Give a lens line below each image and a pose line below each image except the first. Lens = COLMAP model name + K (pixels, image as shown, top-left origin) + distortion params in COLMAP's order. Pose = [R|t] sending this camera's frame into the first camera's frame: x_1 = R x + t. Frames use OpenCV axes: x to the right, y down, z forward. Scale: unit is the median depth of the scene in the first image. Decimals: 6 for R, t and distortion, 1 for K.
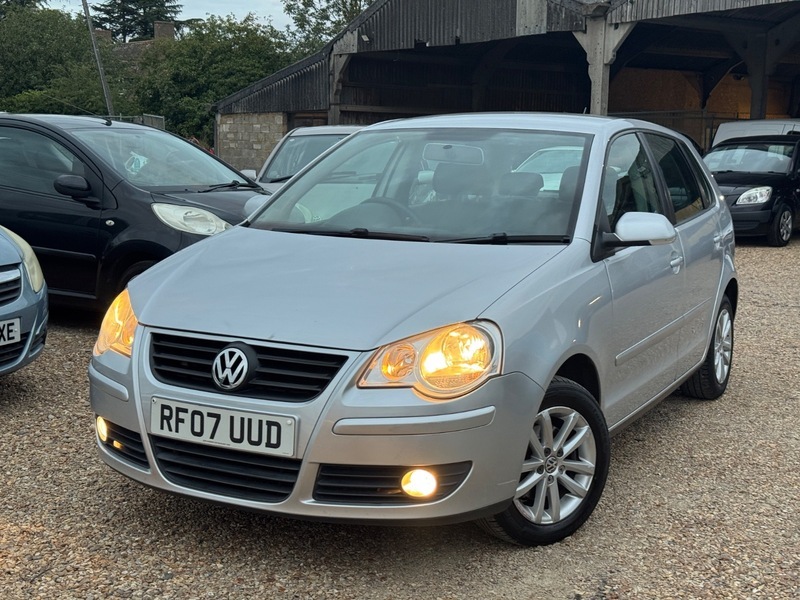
lens RADIAL K [[1015.8, 0, 398.8], [0, 1015.8, 296.1], [0, 0, 1]] dist [0.189853, -0.385099]
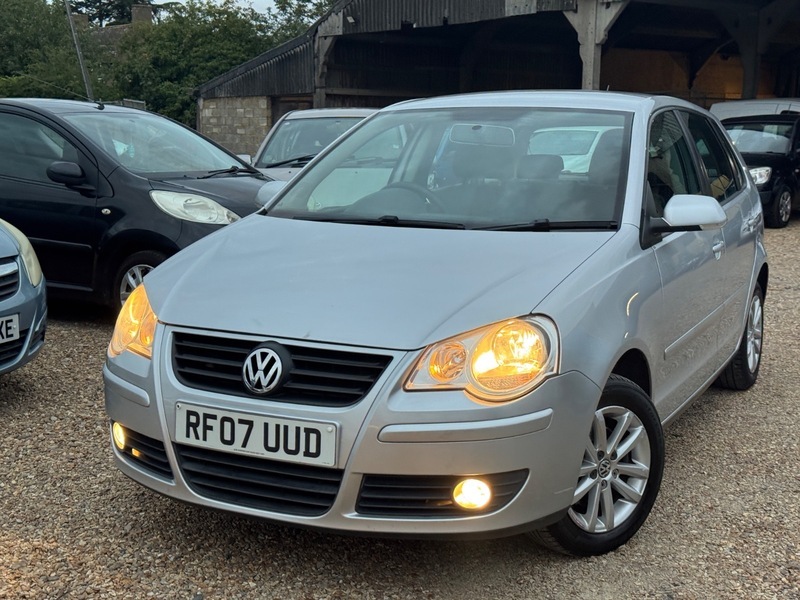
lens RADIAL K [[1015.8, 0, 398.8], [0, 1015.8, 296.1], [0, 0, 1]] dist [0.189853, -0.385099]
pose [[0.999777, -0.011337, 0.017816, -0.051407], [0.011064, 0.999820, 0.015384, -0.008046], [-0.017988, -0.015183, 0.999723, 0.072794]]
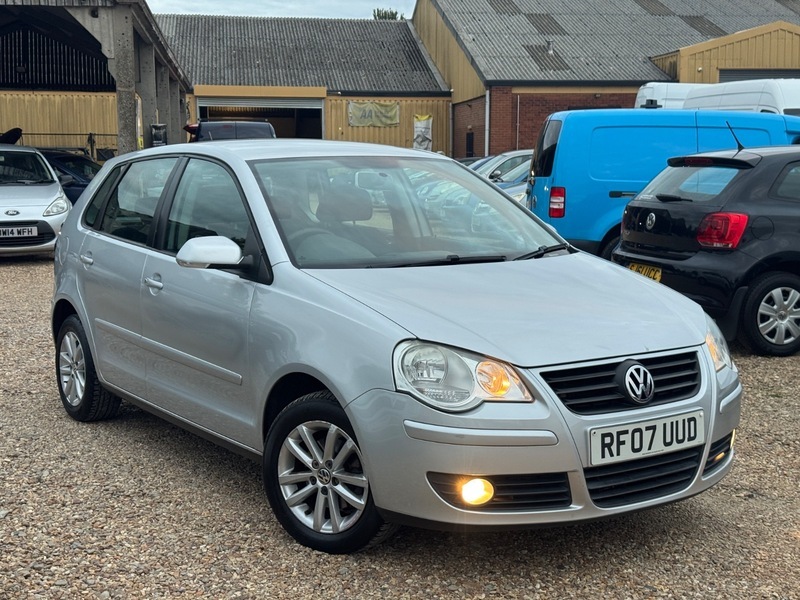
lens RADIAL K [[1015.8, 0, 398.8], [0, 1015.8, 296.1], [0, 0, 1]] dist [0.189853, -0.385099]
pose [[0.535960, -0.134109, 0.833524, -1.067503], [0.141961, 0.987561, 0.067612, -0.117234], [-0.832222, 0.082091, 0.548331, 0.538299]]
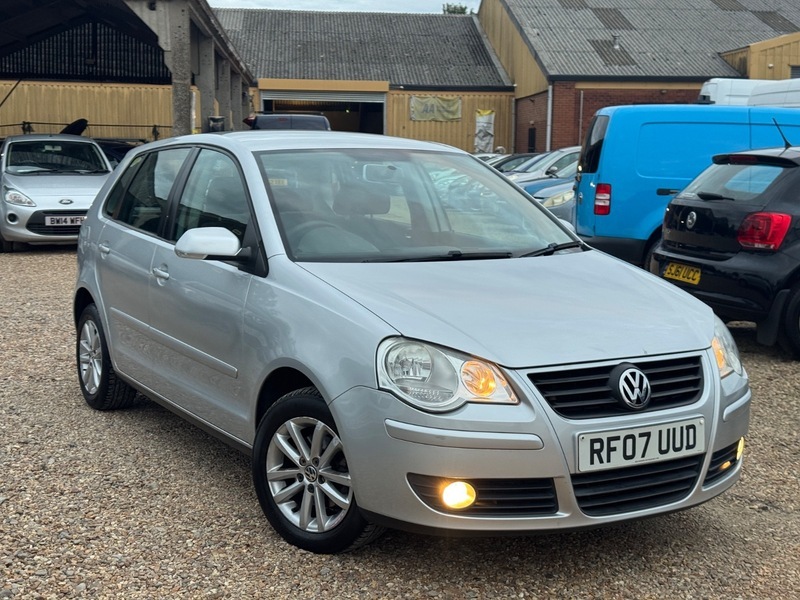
lens RADIAL K [[1016.1, 0, 402.0], [0, 1016.1, 290.0], [0, 0, 1]] dist [0.194762, -0.400898]
pose [[0.589116, -0.121224, 0.798904, -1.006907], [0.124711, 0.990477, 0.058330, -0.106672], [-0.798367, 0.065268, 0.598623, 0.492392]]
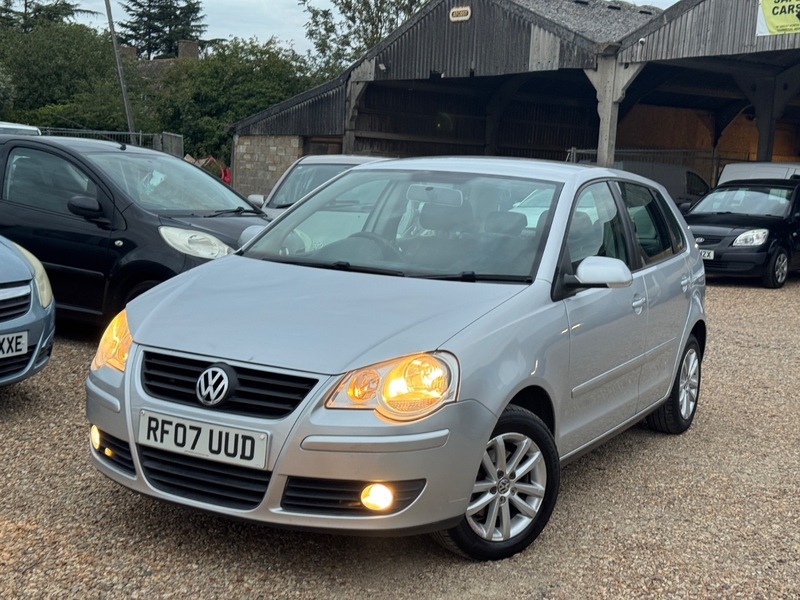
lens RADIAL K [[1016.1, 0, 402.0], [0, 1016.1, 290.0], [0, 0, 1]] dist [0.194762, -0.400898]
pose [[0.999177, 0.039348, -0.009876, 0.041807], [-0.039616, 0.998807, -0.028566, -0.008781], [0.008740, 0.028934, 0.999543, -0.097094]]
